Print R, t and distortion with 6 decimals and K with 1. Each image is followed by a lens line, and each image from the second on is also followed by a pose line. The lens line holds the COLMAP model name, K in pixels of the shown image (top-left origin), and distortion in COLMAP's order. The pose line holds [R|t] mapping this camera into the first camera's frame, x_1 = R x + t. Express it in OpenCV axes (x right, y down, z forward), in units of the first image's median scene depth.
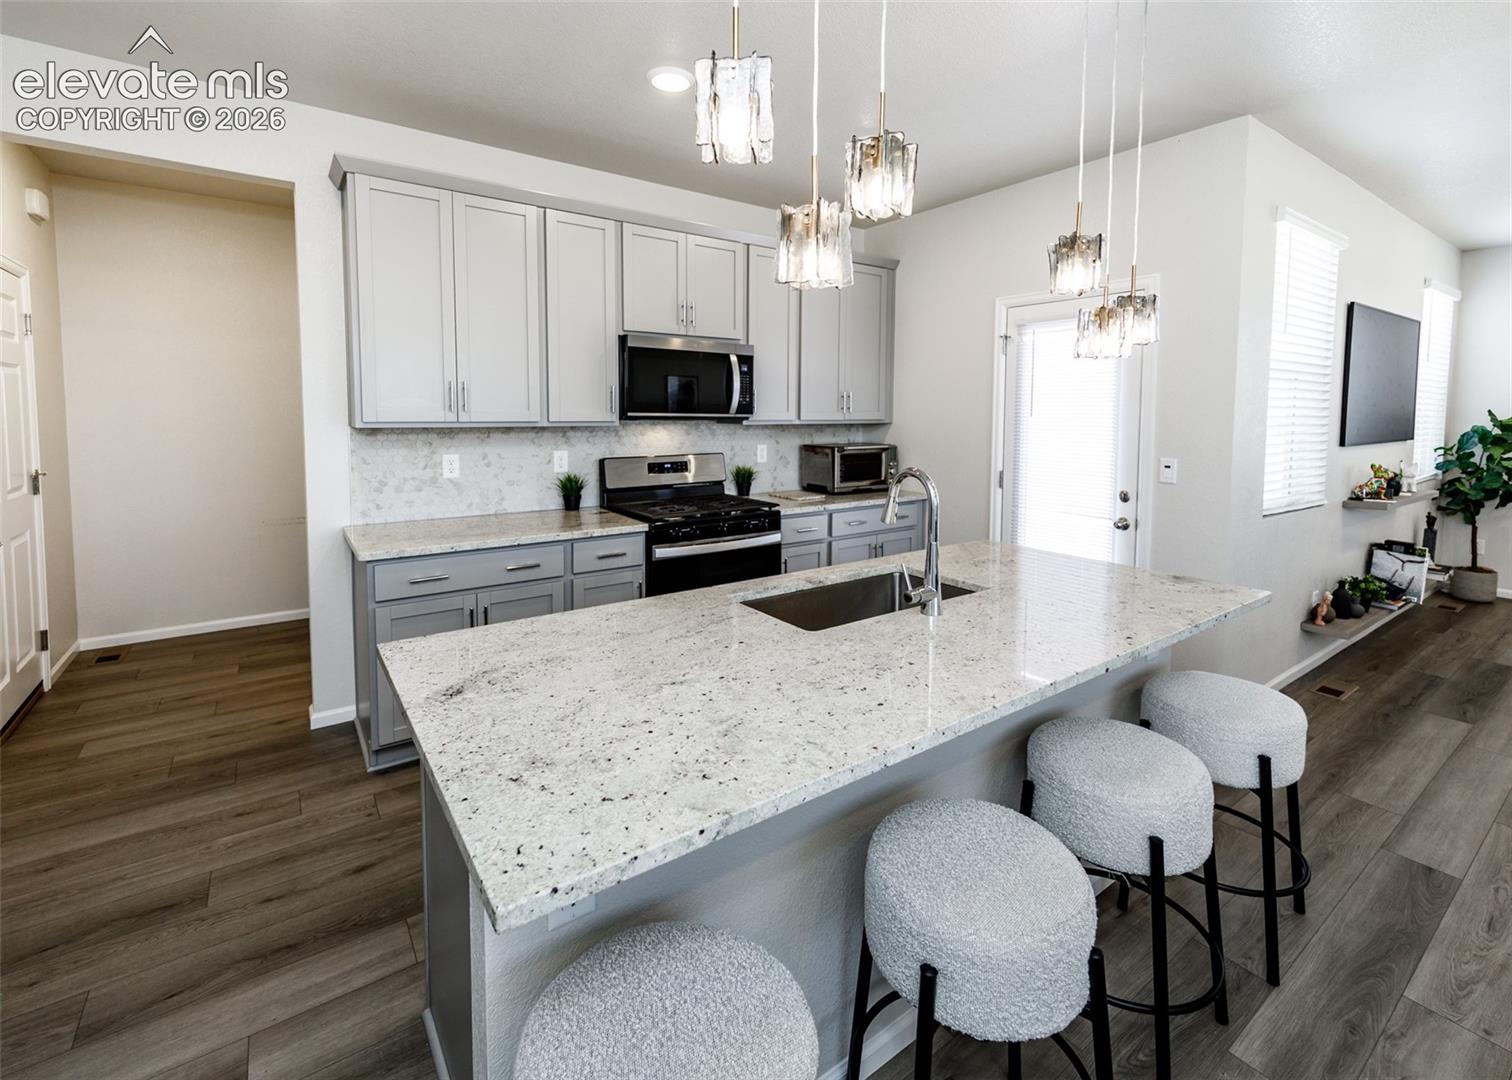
lens RADIAL K [[655.1, 0, 798.0], [0, 655.1, 456.2], [0, 0, 1]] dist [0.008890, -0.002780]
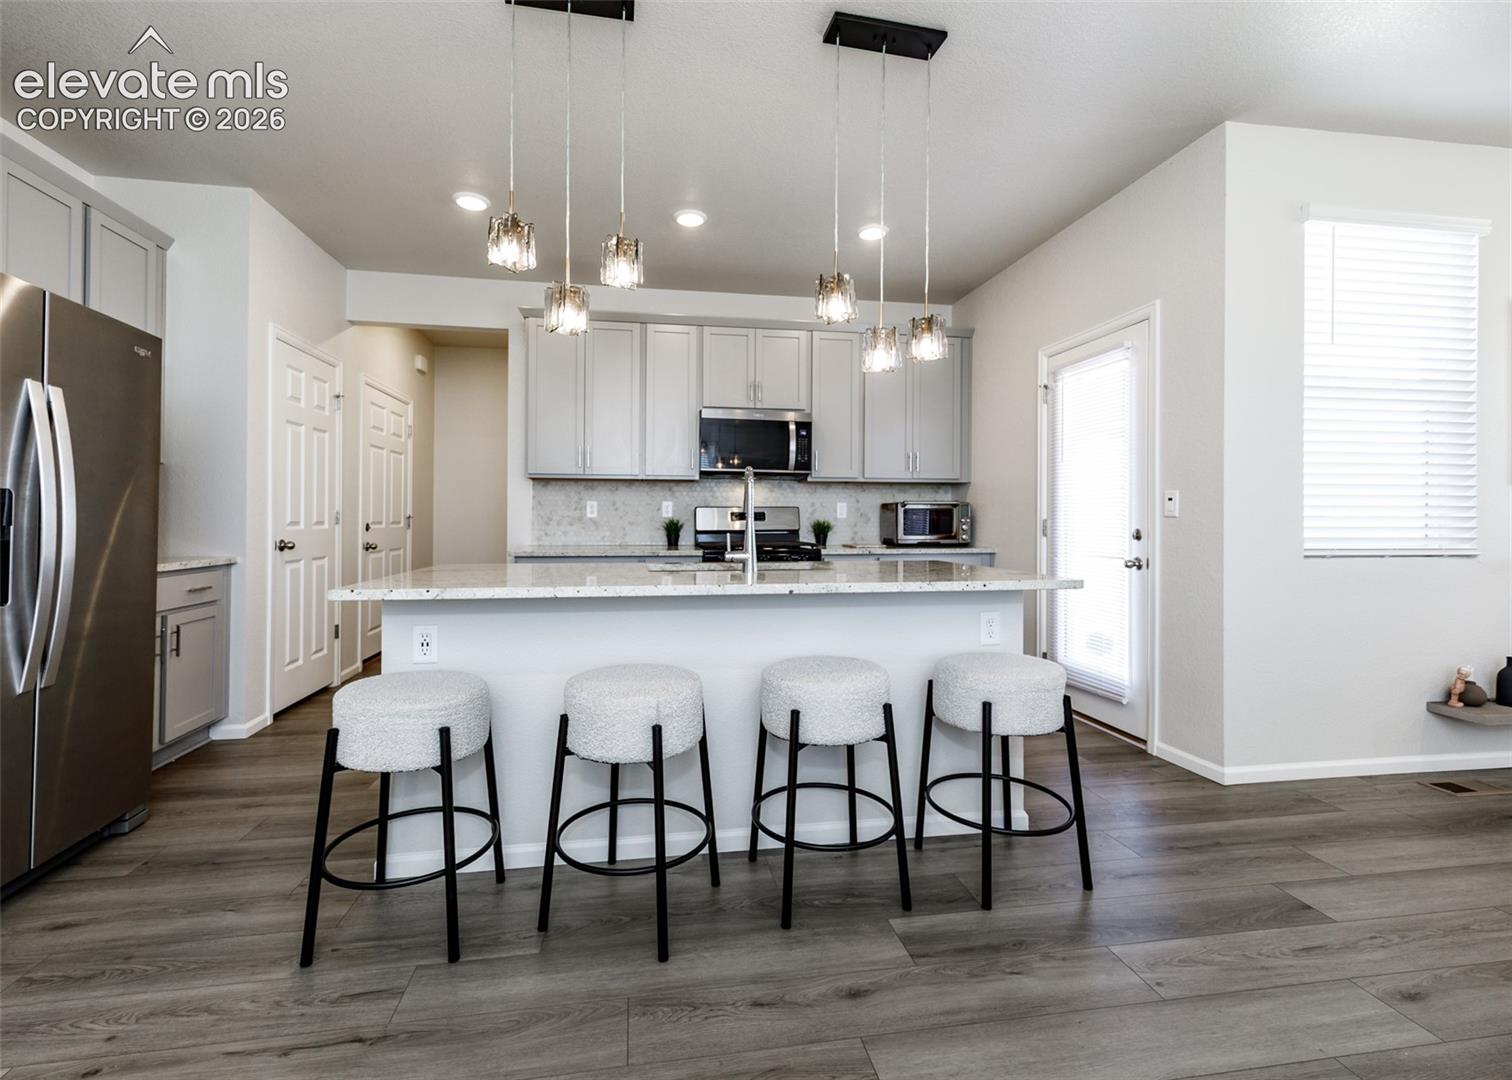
lens RADIAL K [[655.1, 0, 752.0], [0, 655.1, 514.0], [0, 0, 1]] dist [0.008890, -0.002780]
pose [[0.887173, -0.005885, -0.461400, 0.395865], [-0.028425, 0.997323, -0.067375, 0.100025], [0.460561, 0.072889, 0.884630, -0.095219]]
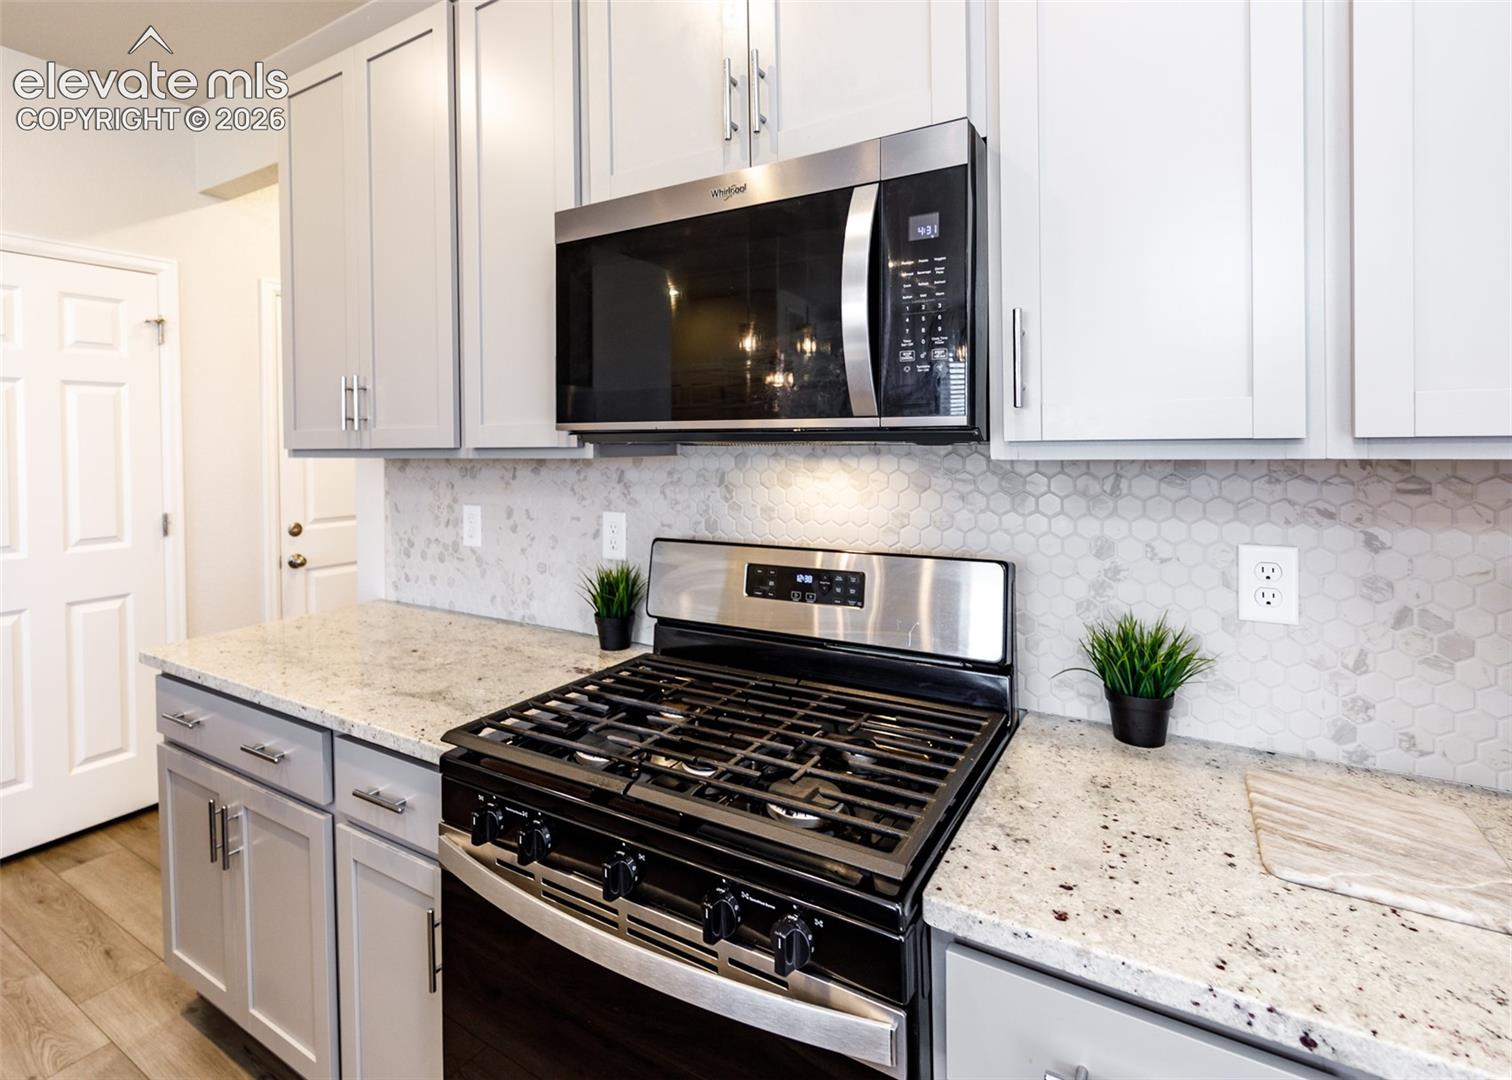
lens RADIAL K [[745.4, 0, 696.1], [0, 745.4, 439.9], [0, 0, 1]] dist [-0.000447, 0.001750]
pose [[0.350052, -0.013147, -0.936638, 0.149100], [-0.048341, 0.998316, -0.032079, -0.044292], [0.935482, 0.056508, 0.348827, 0.846630]]
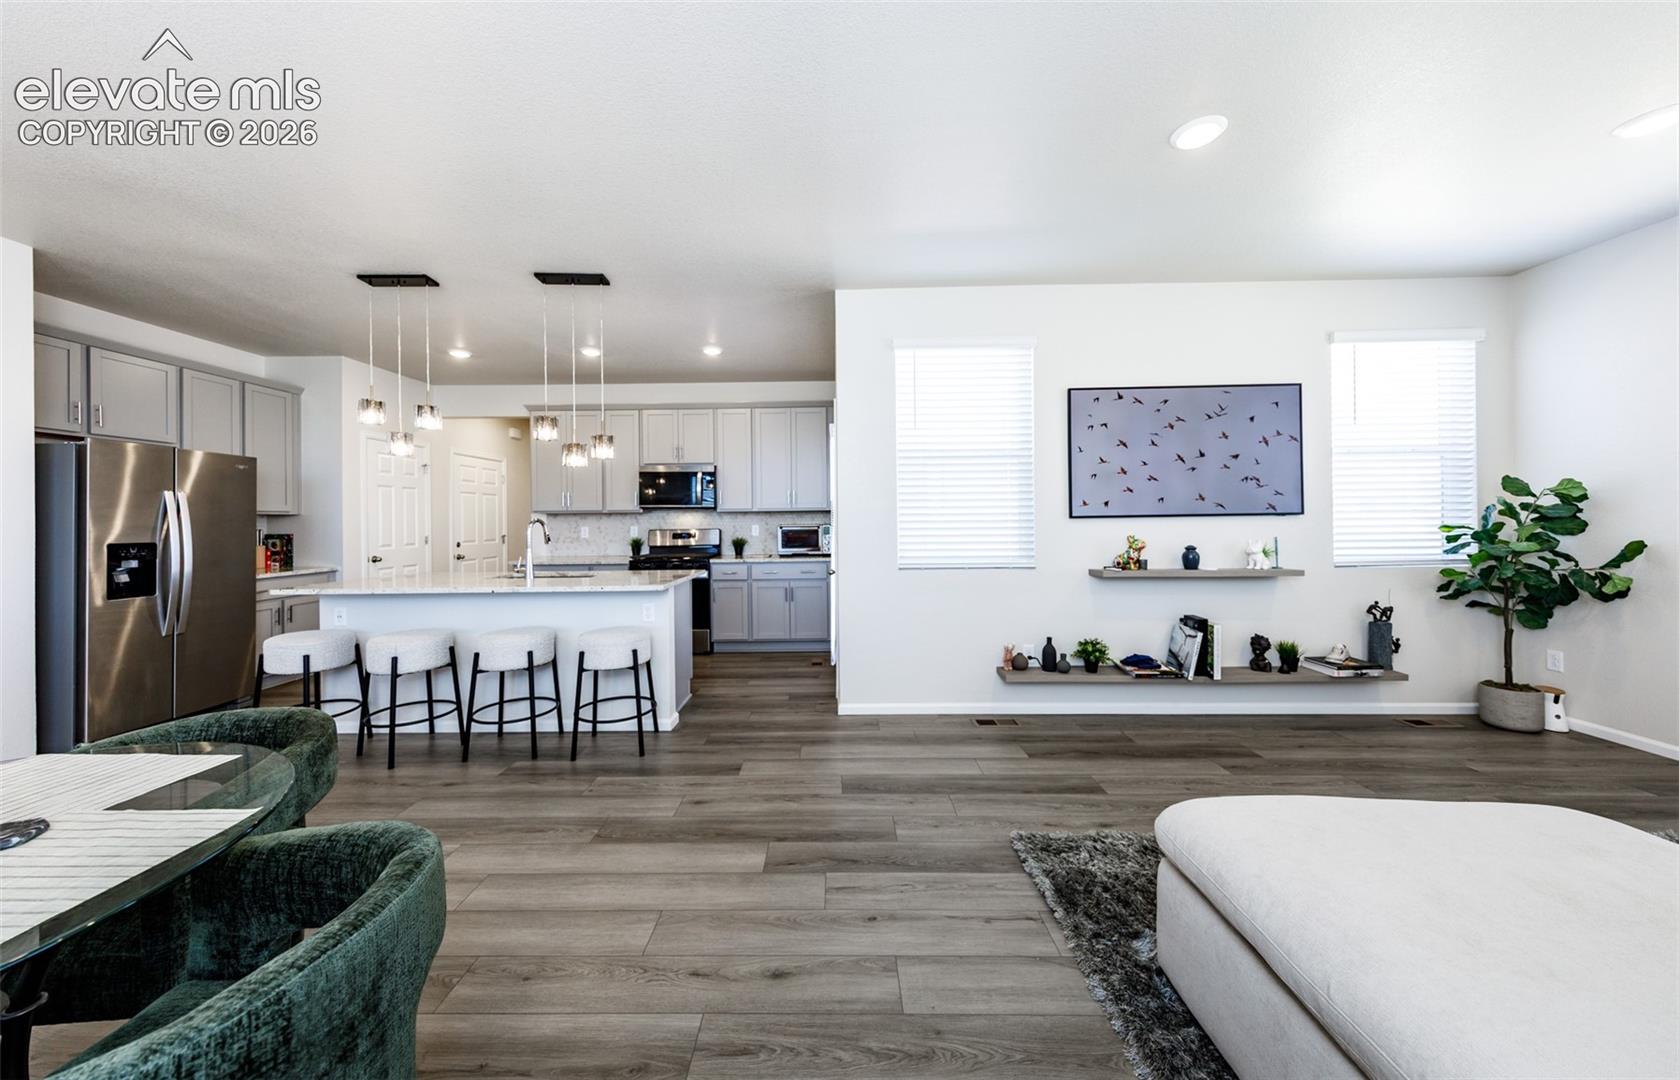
lens RADIAL K [[553.6, 0, 829.7], [0, 553.6, 520.0], [0, 0, 1]] dist [0.006209, -0.000172]
pose [[0.799969, -0.014414, -0.599868, 1.092415], [-0.024929, 0.998050, -0.057227, 0.053126], [0.599523, 0.060734, 0.798050, 0.014864]]
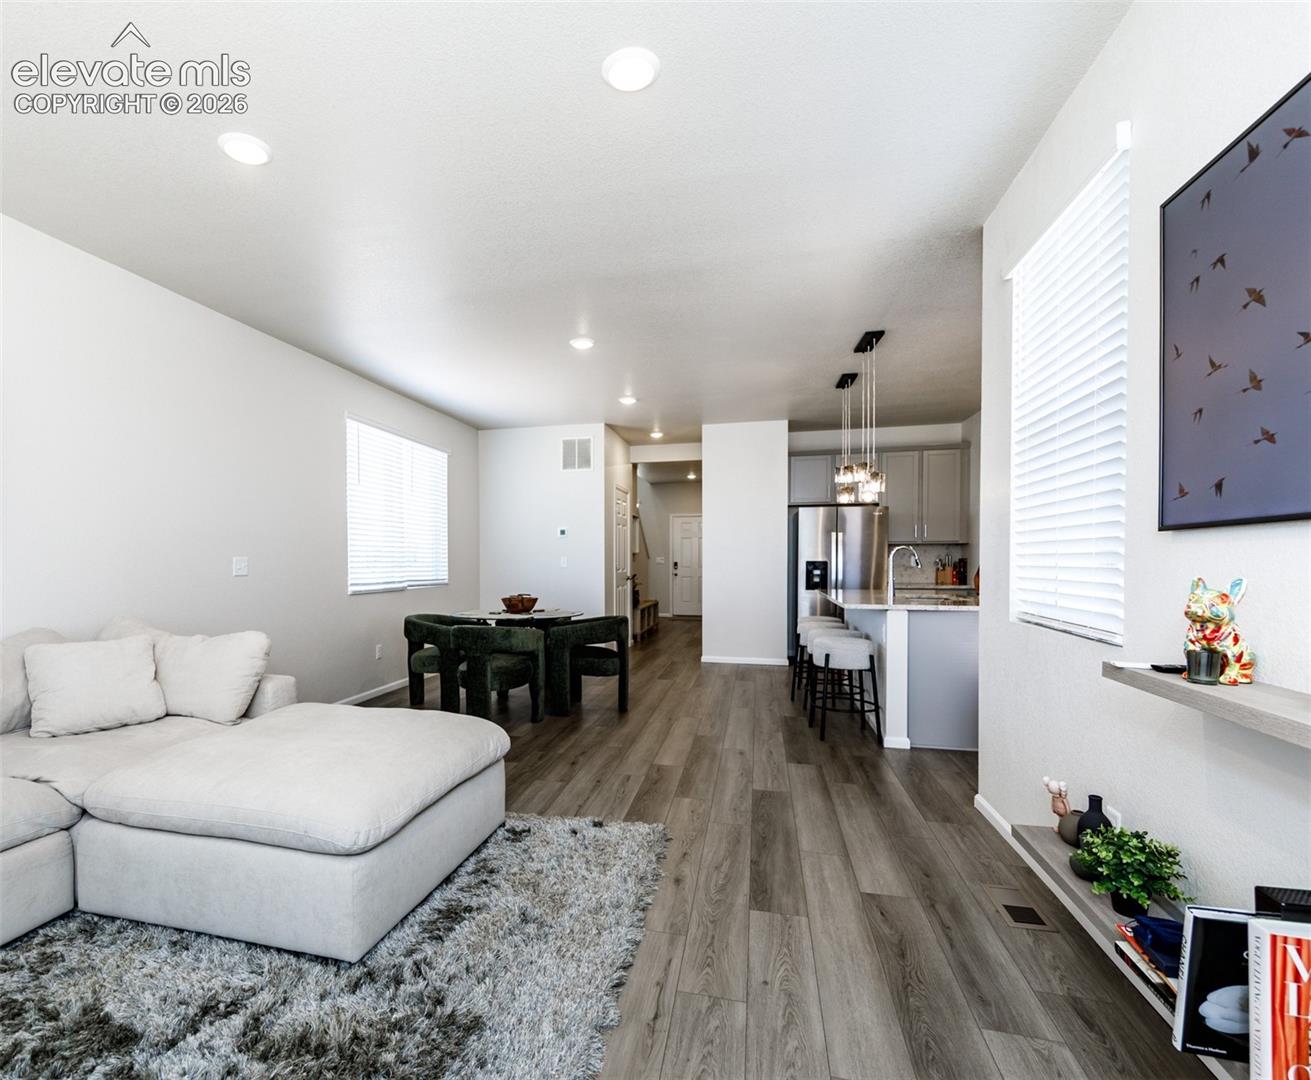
lens RADIAL K [[649.3, 0, 603.0], [0, 649.3, 567.0], [0, 0, 1]] dist [0.030881, -0.004049]
pose [[-0.756787, 0.005017, -0.653643, 1.440632], [-0.042390, 0.997489, 0.056734, -0.000208], [0.652286, 0.070643, -0.754674, 1.115217]]
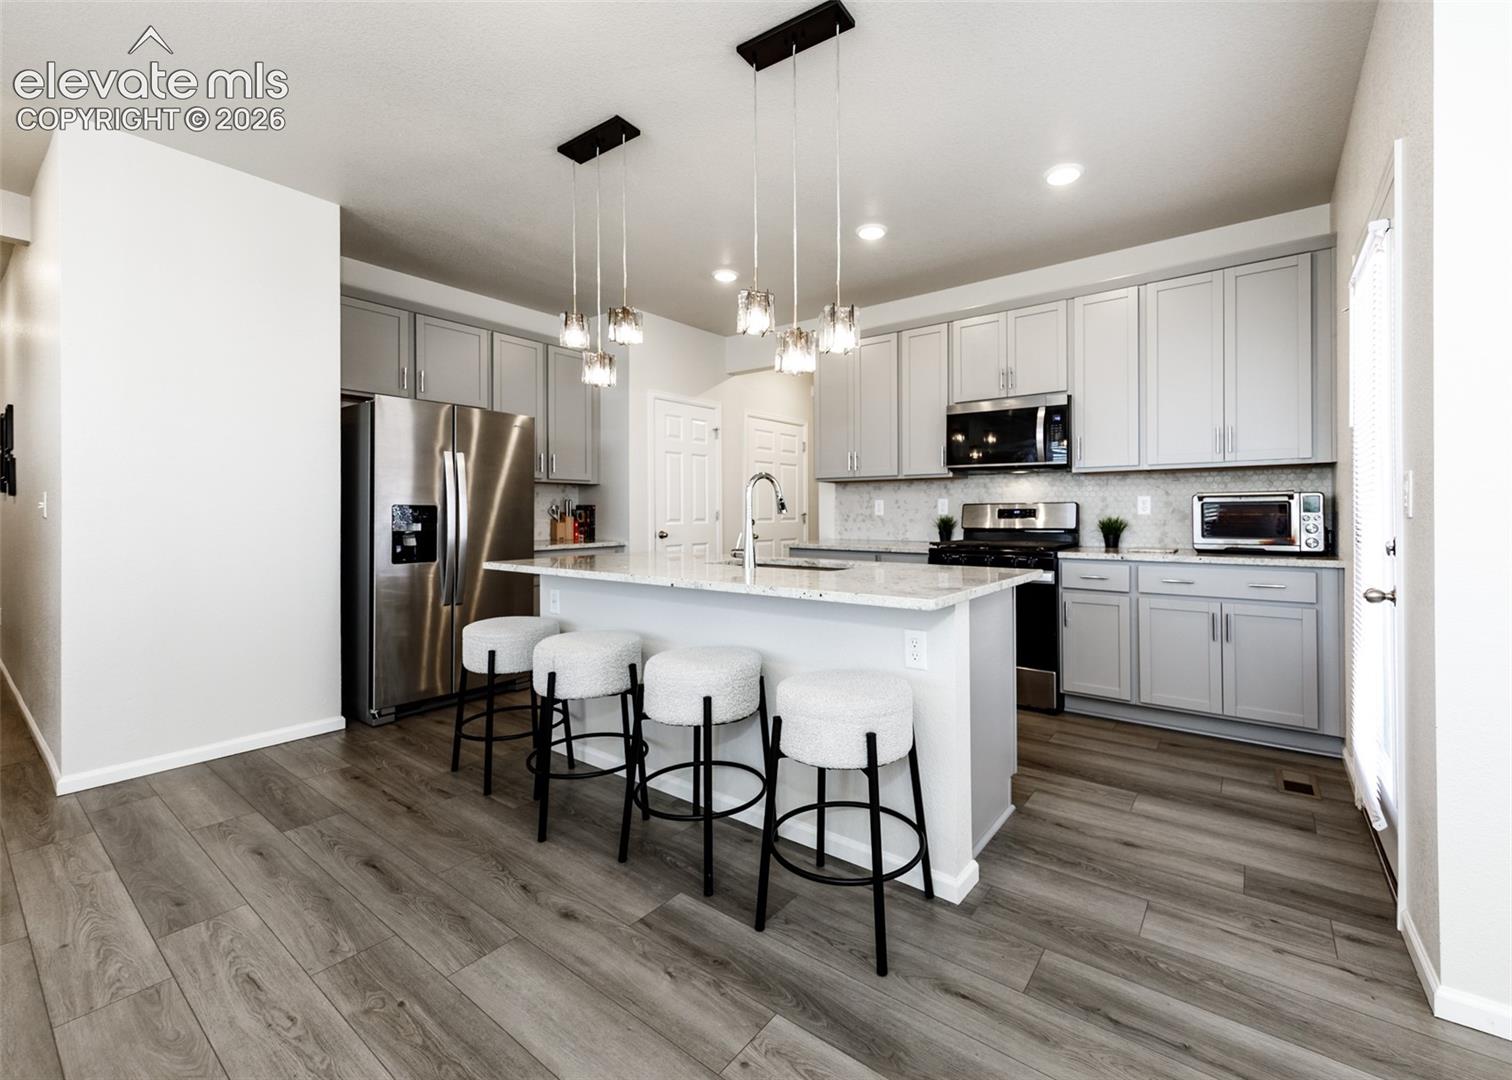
lens RADIAL K [[629.2, 0, 801.0], [0, 629.2, 508.2], [0, 0, 1]] dist [0.005277, -0.001723]
pose [[0.306152, -0.011390, -0.951914, 0.769985], [-0.057709, 0.997867, -0.030500, 0.066088], [0.950232, 0.064271, 0.304842, 0.316771]]
